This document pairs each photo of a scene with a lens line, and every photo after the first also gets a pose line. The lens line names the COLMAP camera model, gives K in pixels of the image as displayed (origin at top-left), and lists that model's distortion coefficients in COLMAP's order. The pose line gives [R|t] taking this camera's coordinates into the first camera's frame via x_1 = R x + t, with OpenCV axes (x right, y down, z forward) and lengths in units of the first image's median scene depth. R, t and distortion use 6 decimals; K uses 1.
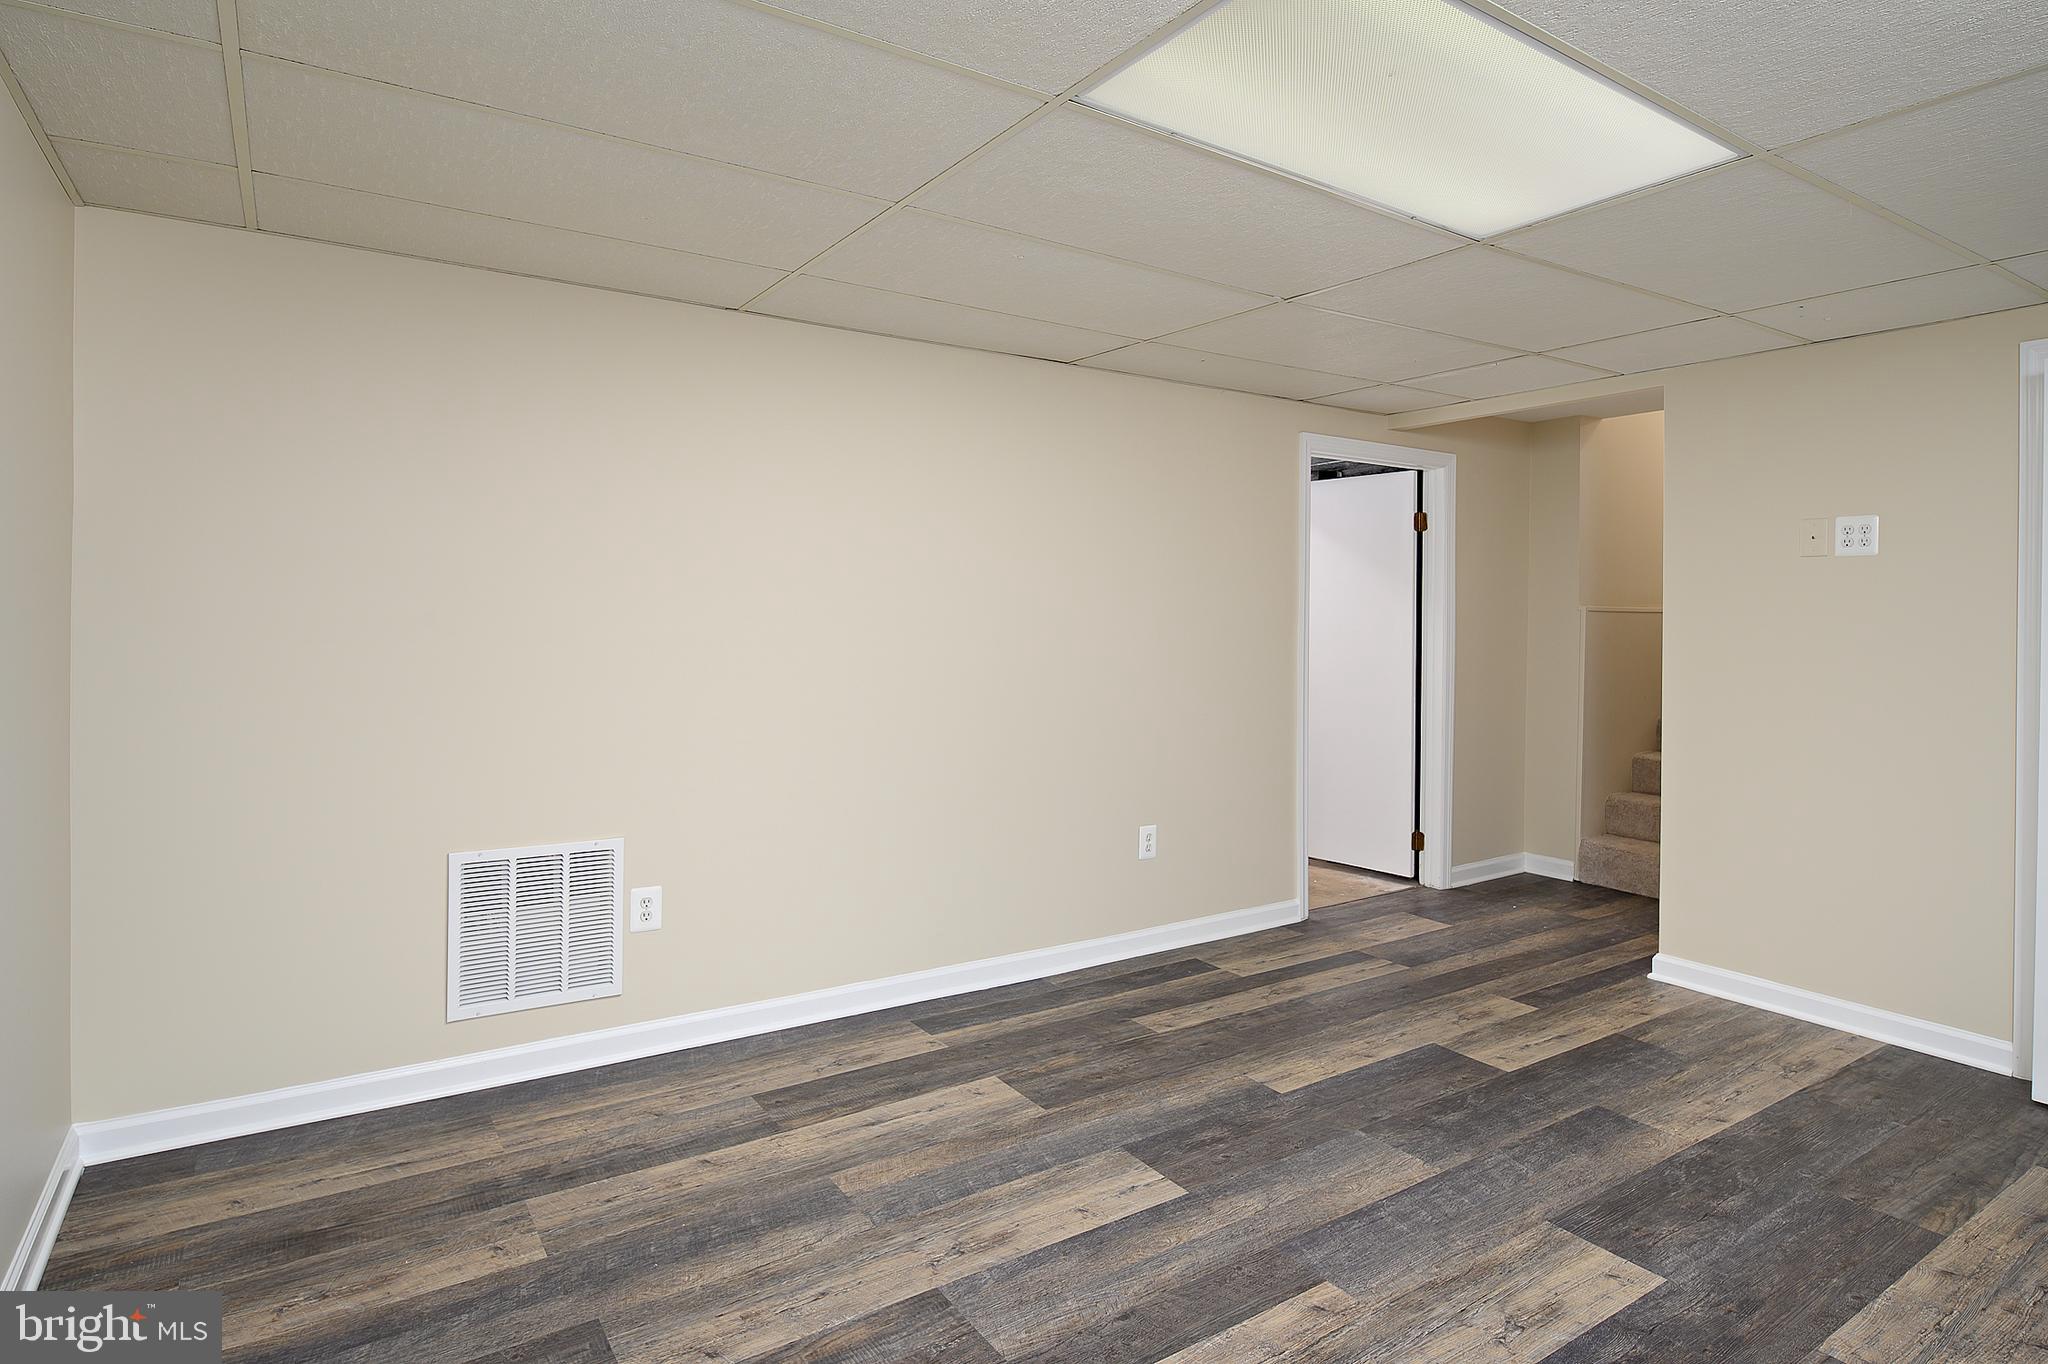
lens RADIAL K [[1103.4, 0, 1016.4], [0, 1103.4, 636.8], [0, 0, 1]] dist [-0.001006, -0.006451]
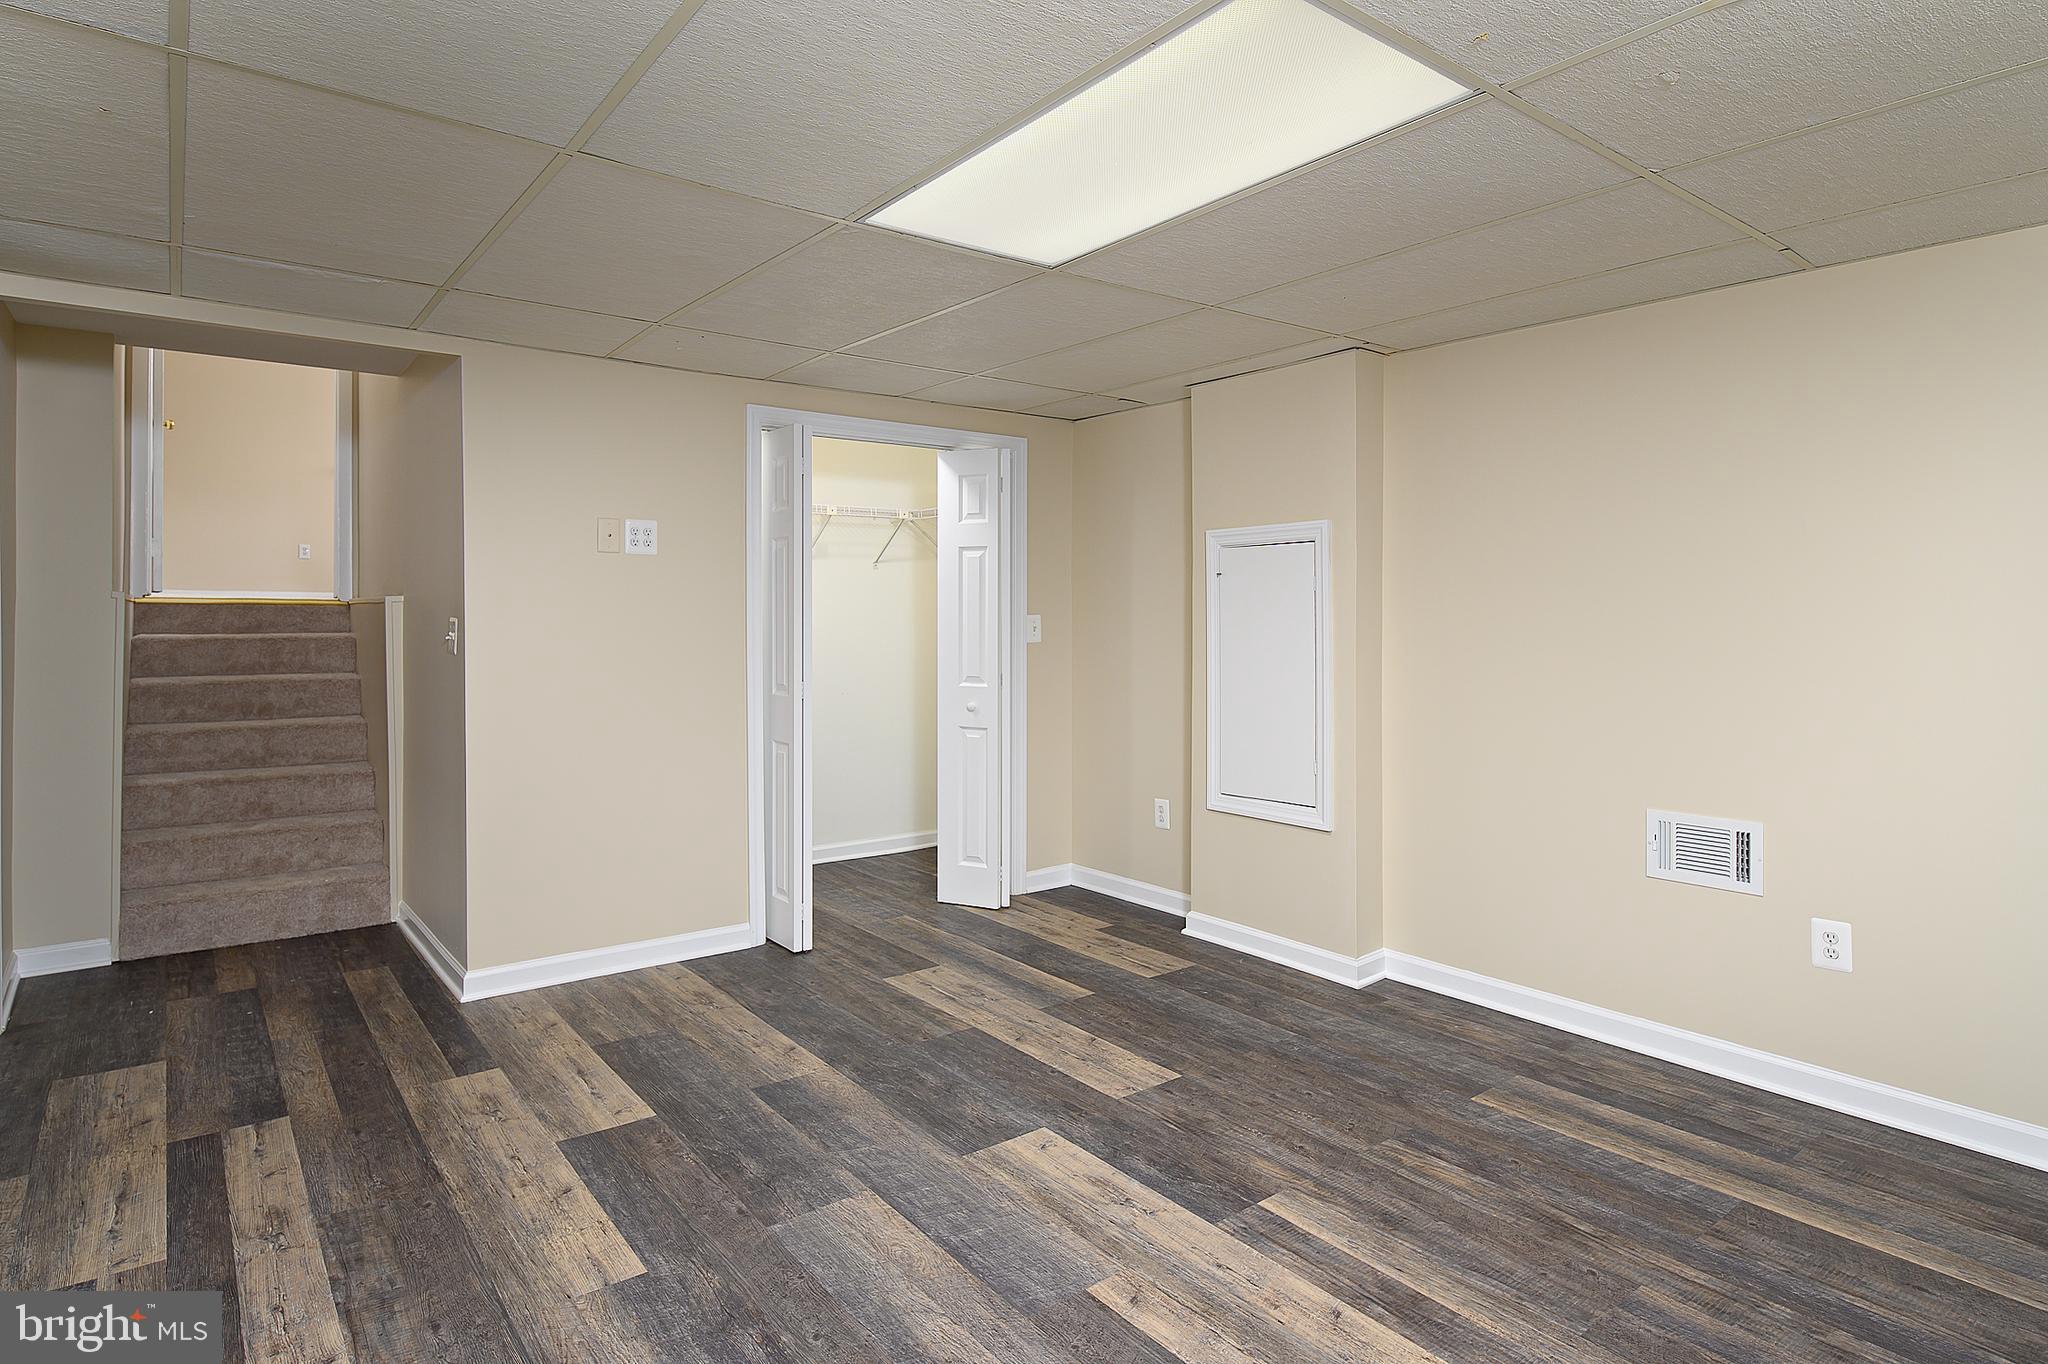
lens RADIAL K [[1103.4, 0, 1016.4], [0, 1103.4, 636.8], [0, 0, 1]] dist [-0.001006, -0.006451]
pose [[-0.073671, -0.031141, 0.996796, -0.480833], [0.014513, 0.999373, 0.032294, -0.021840], [-0.997177, 0.016845, -0.073173, 0.798168]]
